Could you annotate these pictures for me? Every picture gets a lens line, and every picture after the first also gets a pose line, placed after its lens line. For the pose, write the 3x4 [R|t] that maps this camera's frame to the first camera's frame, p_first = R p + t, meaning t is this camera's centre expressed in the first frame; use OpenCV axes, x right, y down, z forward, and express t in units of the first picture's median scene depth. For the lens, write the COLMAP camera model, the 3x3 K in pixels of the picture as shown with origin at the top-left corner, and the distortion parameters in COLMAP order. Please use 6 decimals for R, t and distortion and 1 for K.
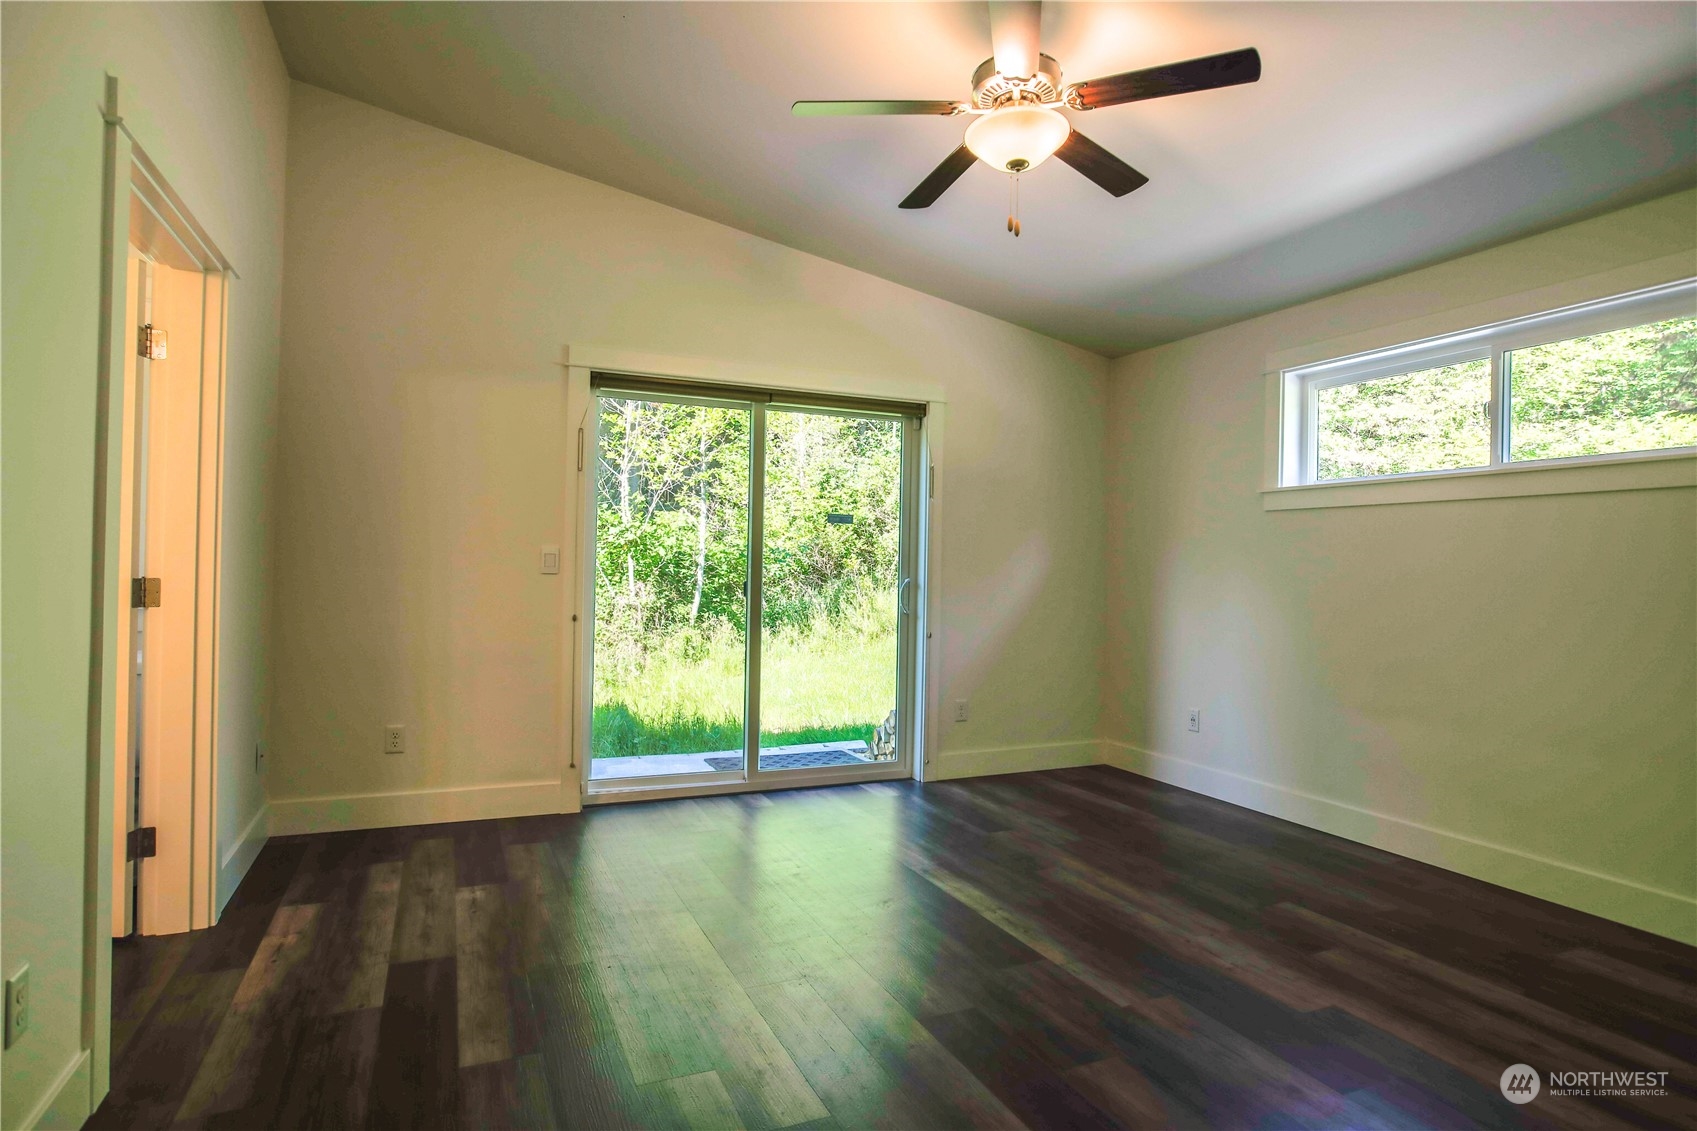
lens RADIAL K [[907.7, 0, 848.1], [0, 907.7, 565.3], [0, 0, 1]] dist [-0.051408, 0.024665]
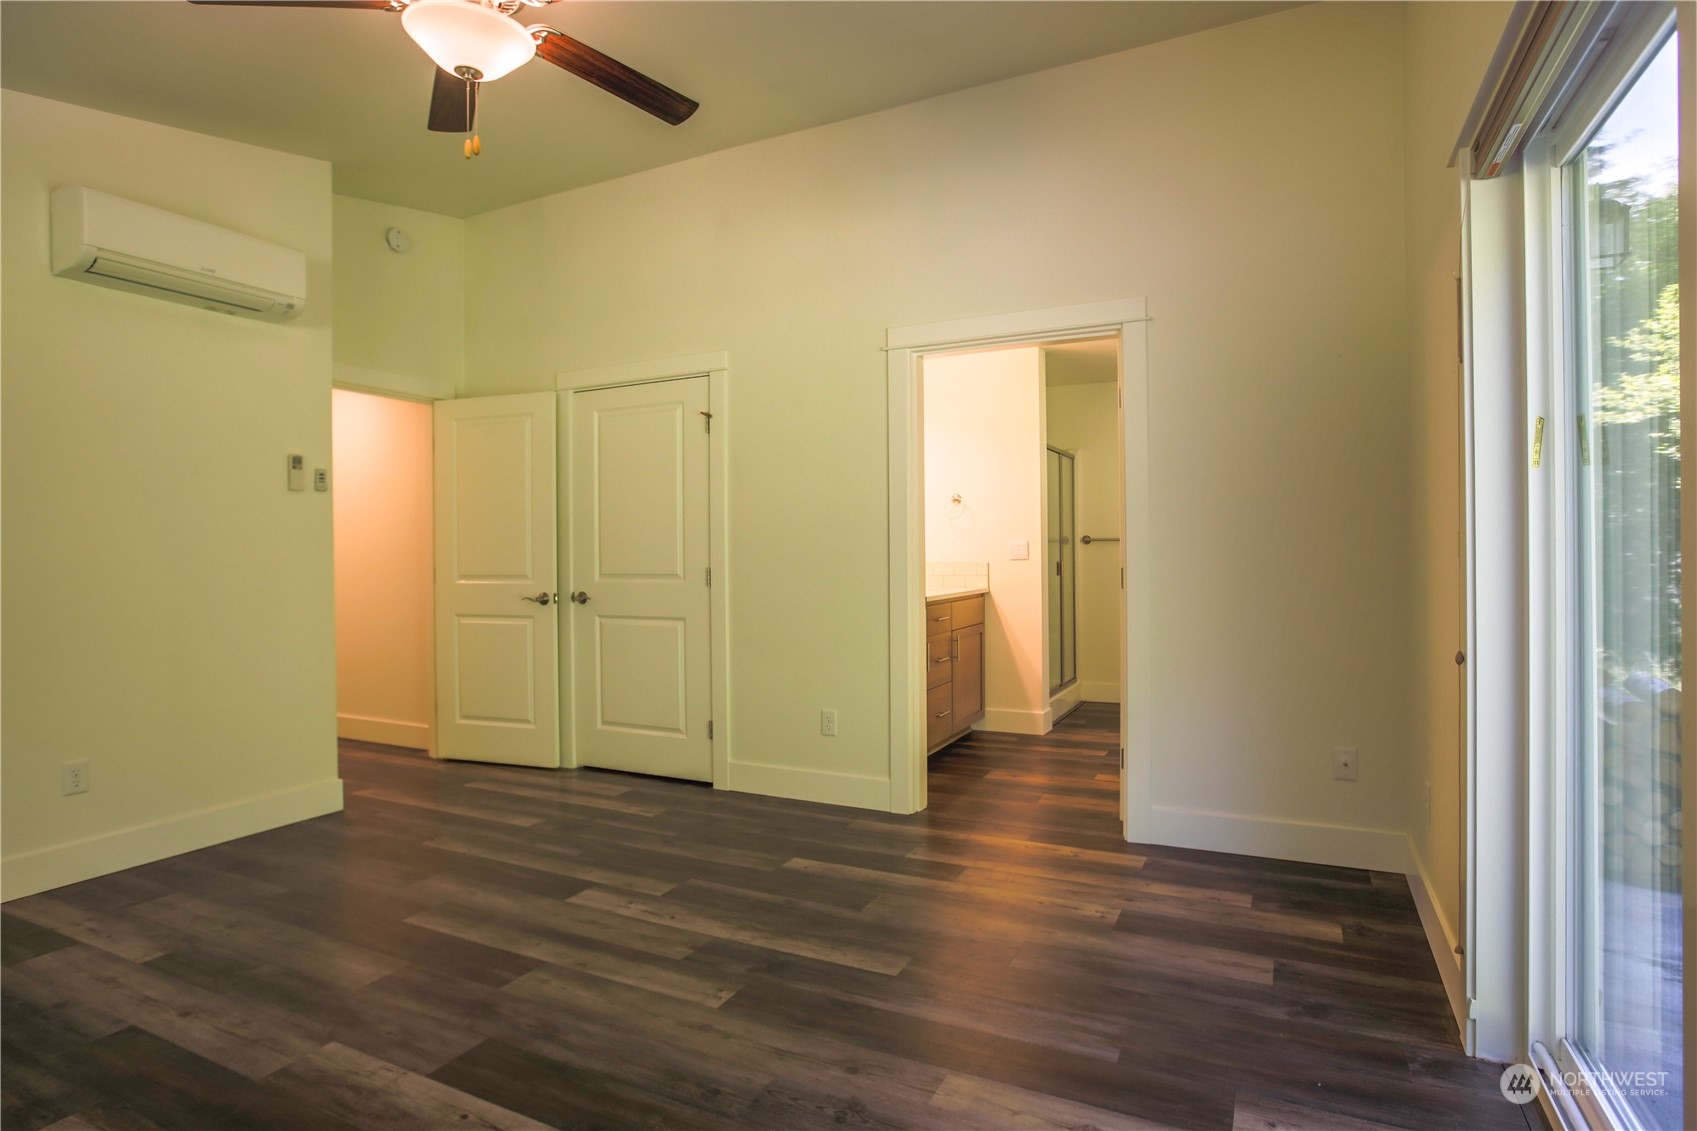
lens RADIAL K [[907.7, 0, 850.2], [0, 907.7, 562.3], [0, 0, 1]] dist [-0.051408, 0.024665]
pose [[-0.779522, -0.006242, -0.626343, 0.367624], [-0.003133, 0.999977, -0.006065, 0.014016], [0.626367, -0.002765, -0.779524, 1.604921]]
